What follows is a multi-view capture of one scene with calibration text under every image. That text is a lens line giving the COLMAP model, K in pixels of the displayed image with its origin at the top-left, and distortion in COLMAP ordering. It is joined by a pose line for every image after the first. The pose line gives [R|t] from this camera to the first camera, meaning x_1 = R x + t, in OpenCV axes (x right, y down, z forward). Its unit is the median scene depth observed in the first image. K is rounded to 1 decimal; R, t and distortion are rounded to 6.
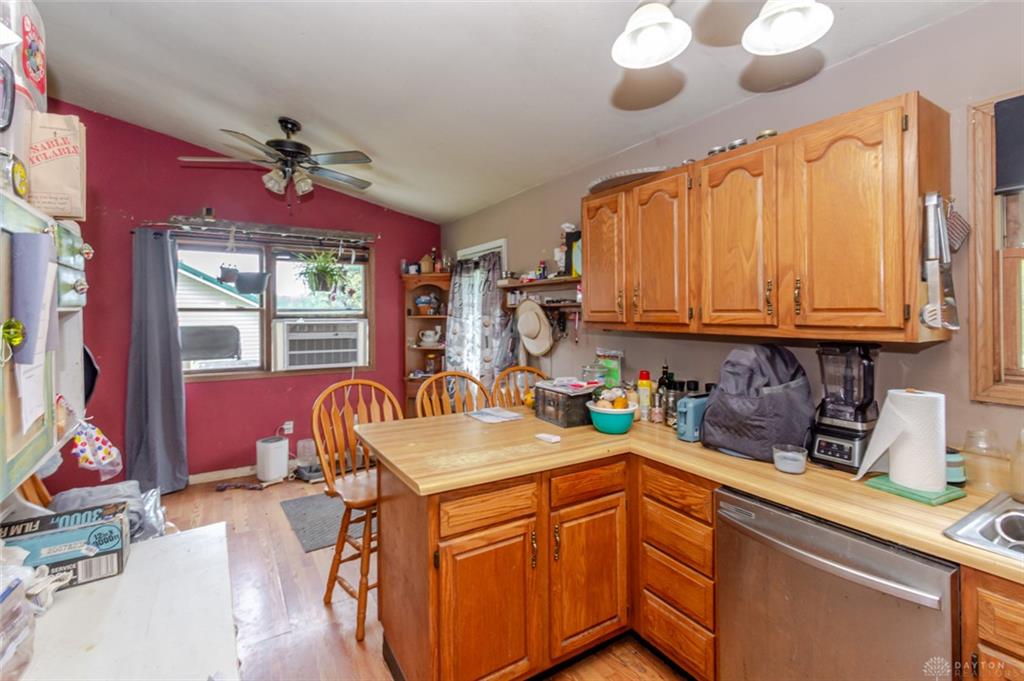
lens RADIAL K [[468.5, 0, 497.5], [0, 468.5, 309.6], [0, 0, 1]] dist [-0.003358, -0.002500]
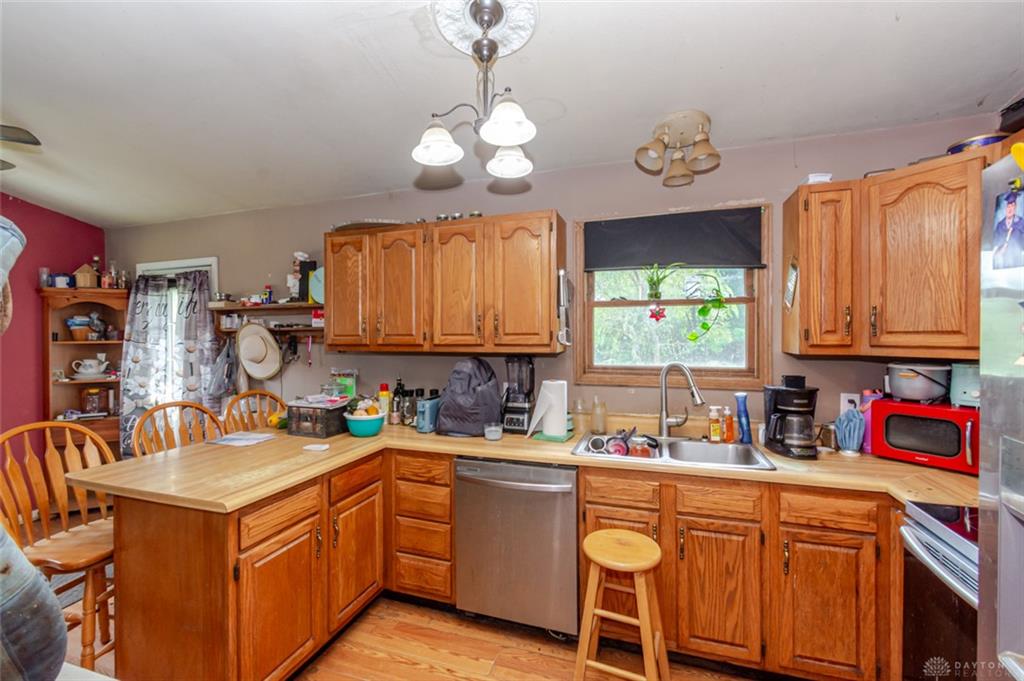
lens RADIAL K [[468.5, 0, 504.4], [0, 468.5, 339.1], [0, 0, 1]] dist [-0.003358, -0.002500]
pose [[0.757740, -0.011232, 0.652460, -0.308148], [0.000301, 0.999858, 0.016863, -0.008446], [-0.652557, -0.012581, 0.757635, -0.164199]]
